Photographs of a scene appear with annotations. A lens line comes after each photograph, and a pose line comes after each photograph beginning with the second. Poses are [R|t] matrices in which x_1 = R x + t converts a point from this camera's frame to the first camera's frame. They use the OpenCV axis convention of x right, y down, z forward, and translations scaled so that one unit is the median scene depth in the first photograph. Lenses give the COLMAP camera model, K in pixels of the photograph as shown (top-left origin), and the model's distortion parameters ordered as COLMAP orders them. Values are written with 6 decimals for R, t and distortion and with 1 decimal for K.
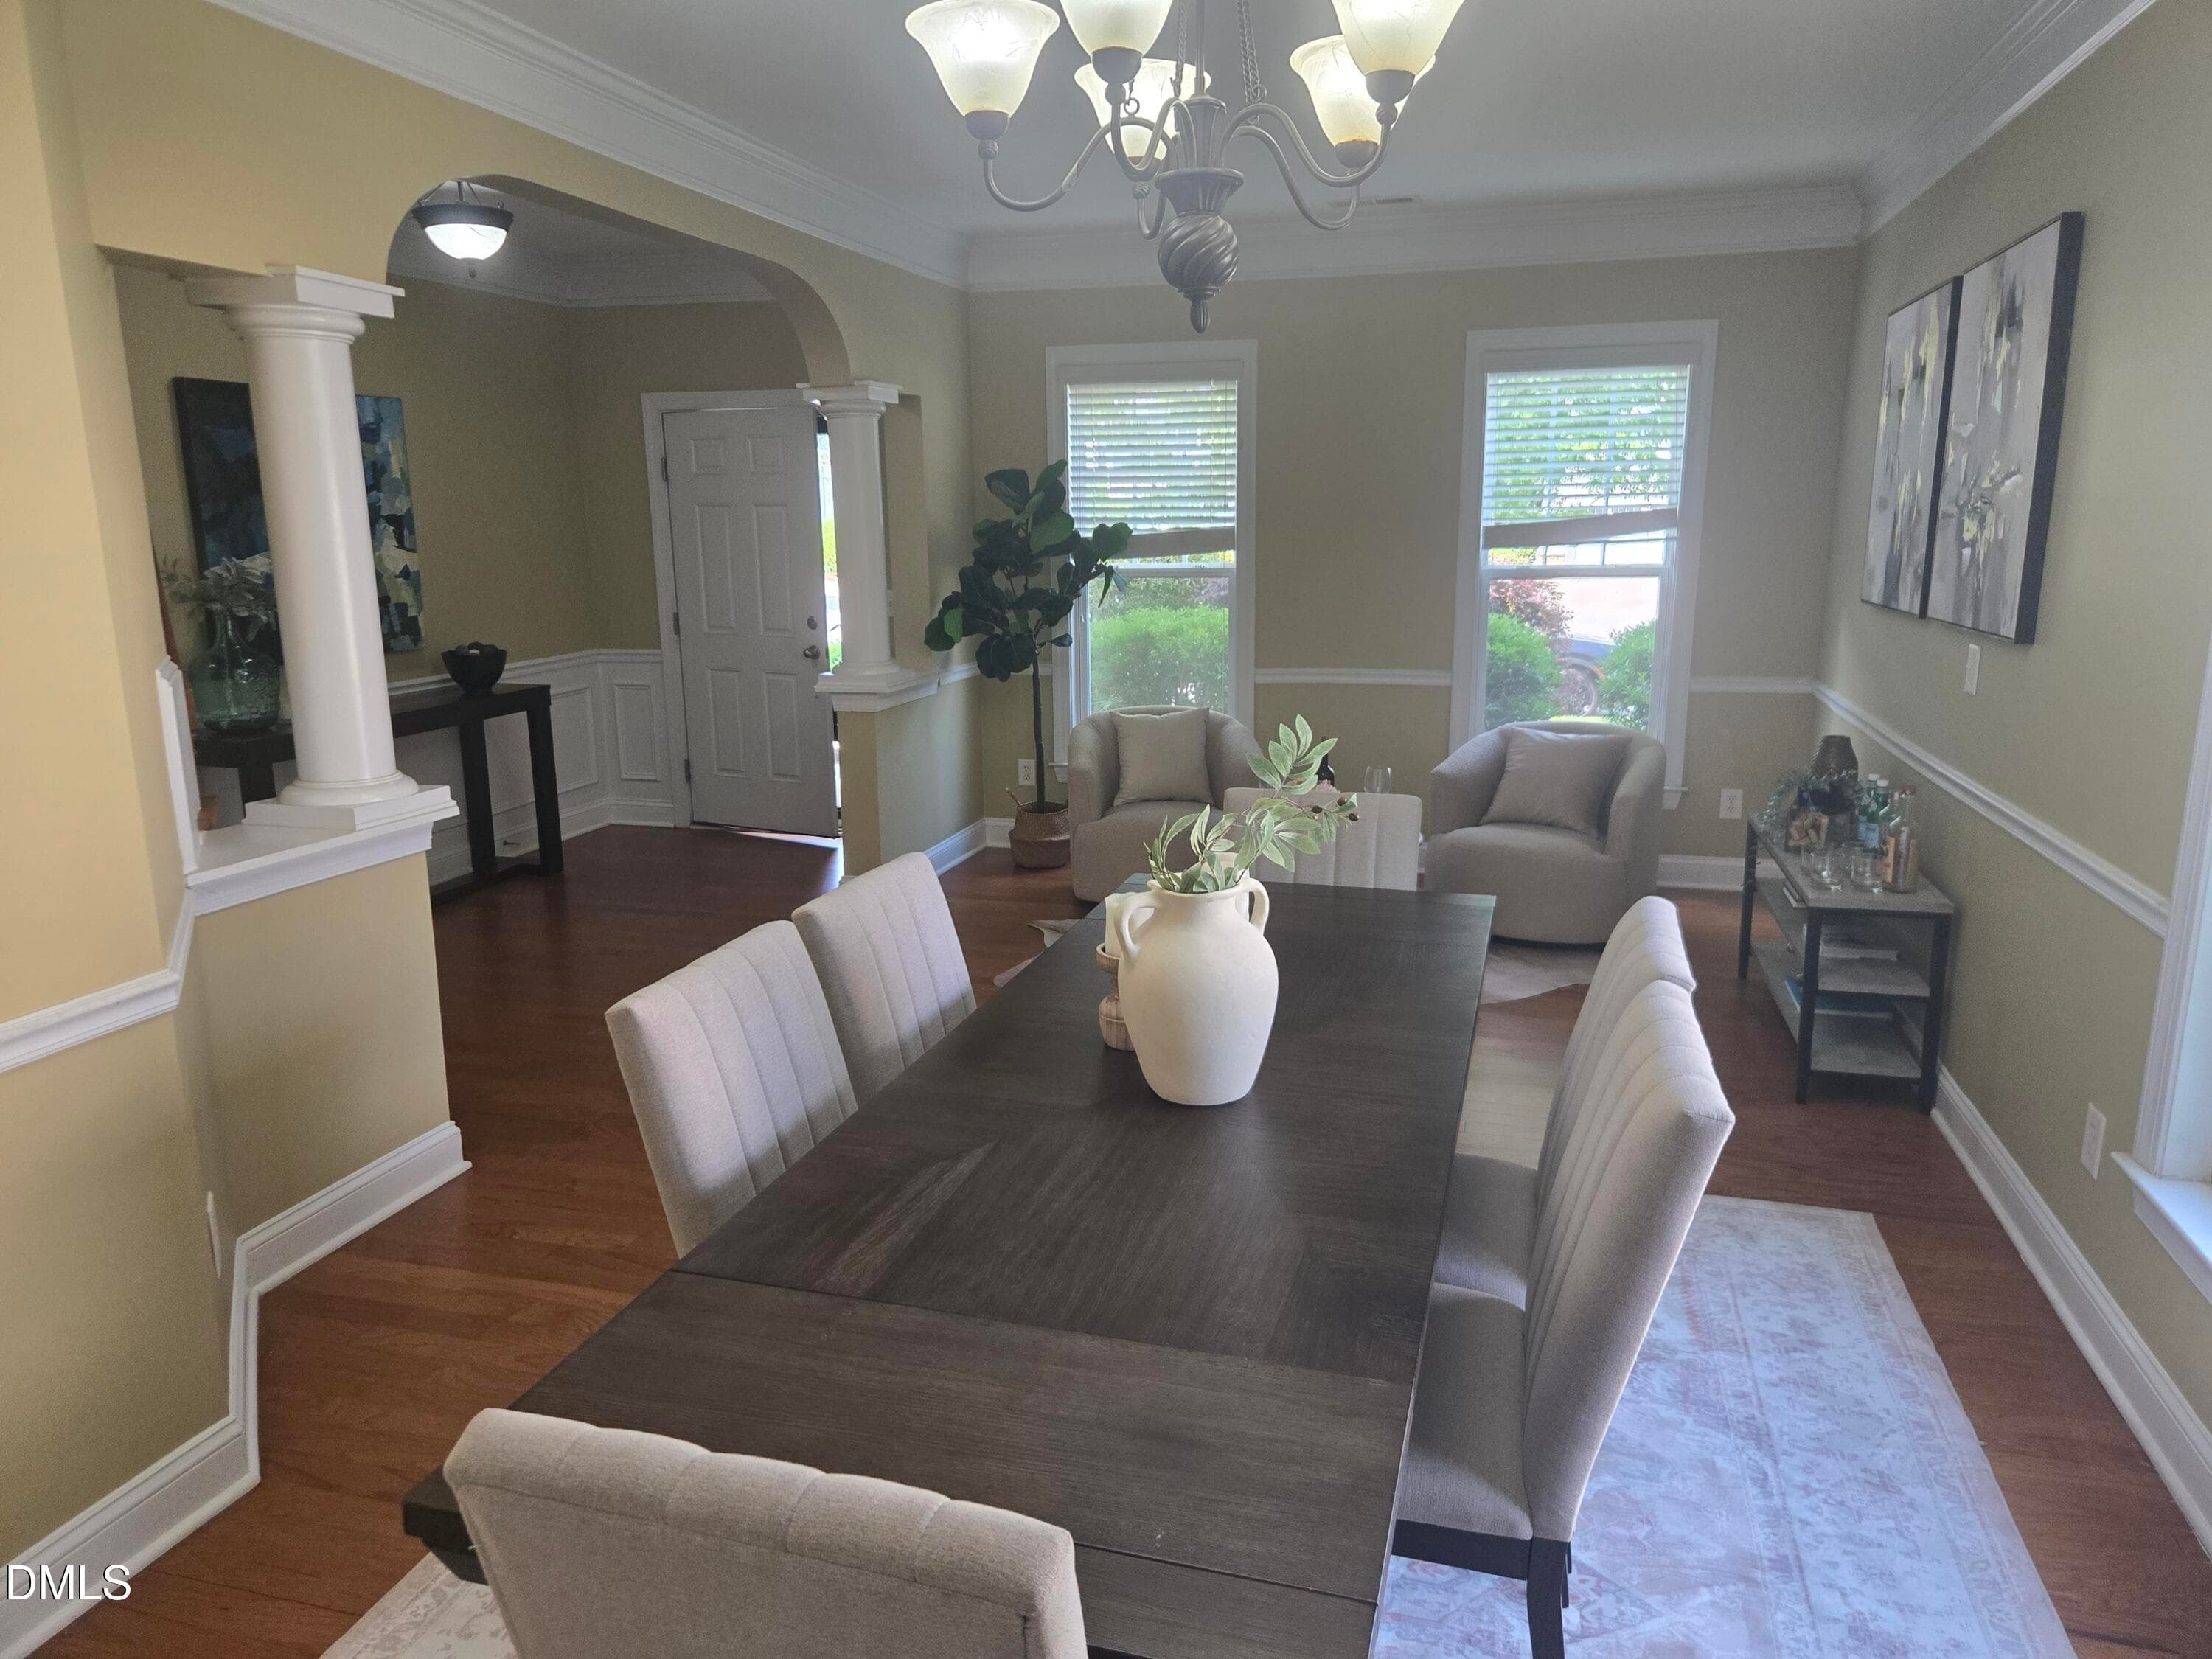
lens RADIAL K [[1487.1, 0, 1102.7], [0, 1487.1, 823.4], [0, 0, 1]] dist [0.051734, -0.052766]
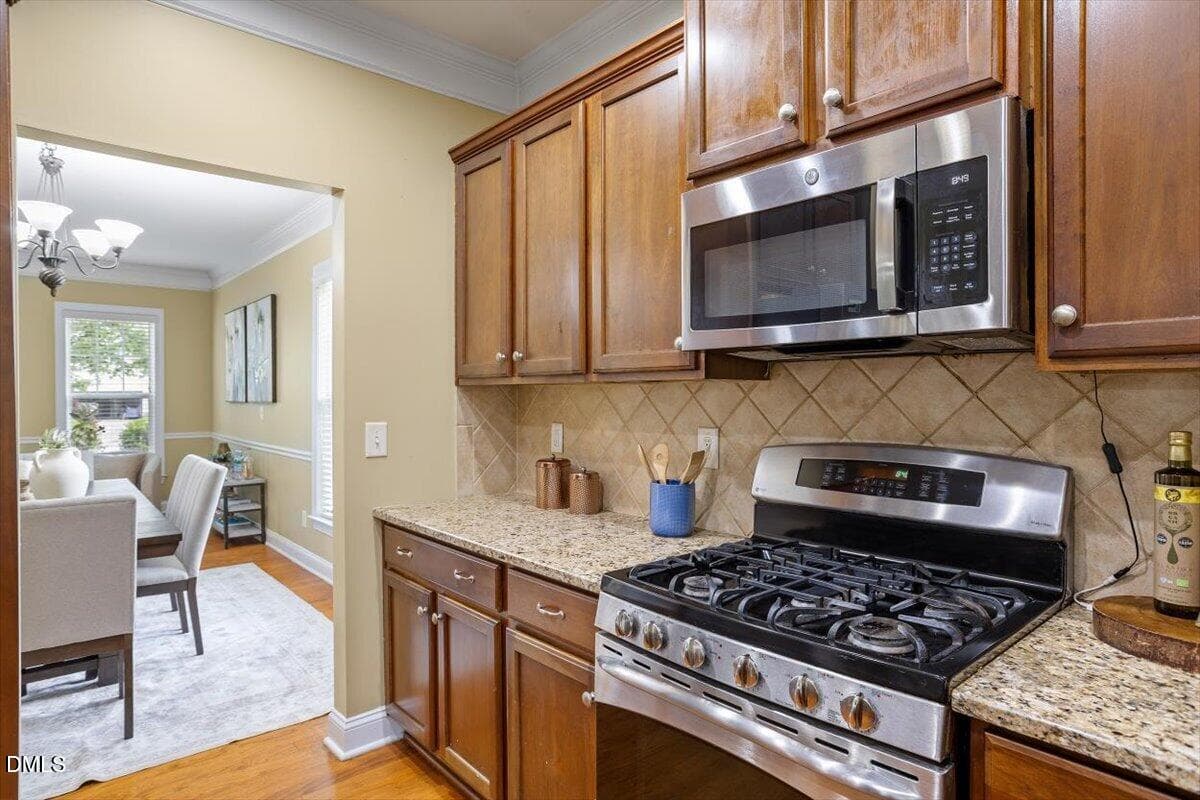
lens RADIAL K [[674.3, 0, 600.0], [0, 674.3, 400.0], [0, 0, 1]] dist [-0.051887, 0.042152]
pose [[0.544033, -0.000264, 0.839064, -0.295506], [0.171897, 0.978825, -0.111147, 0.172684], [-0.821267, 0.204700, 0.532559, -0.477814]]
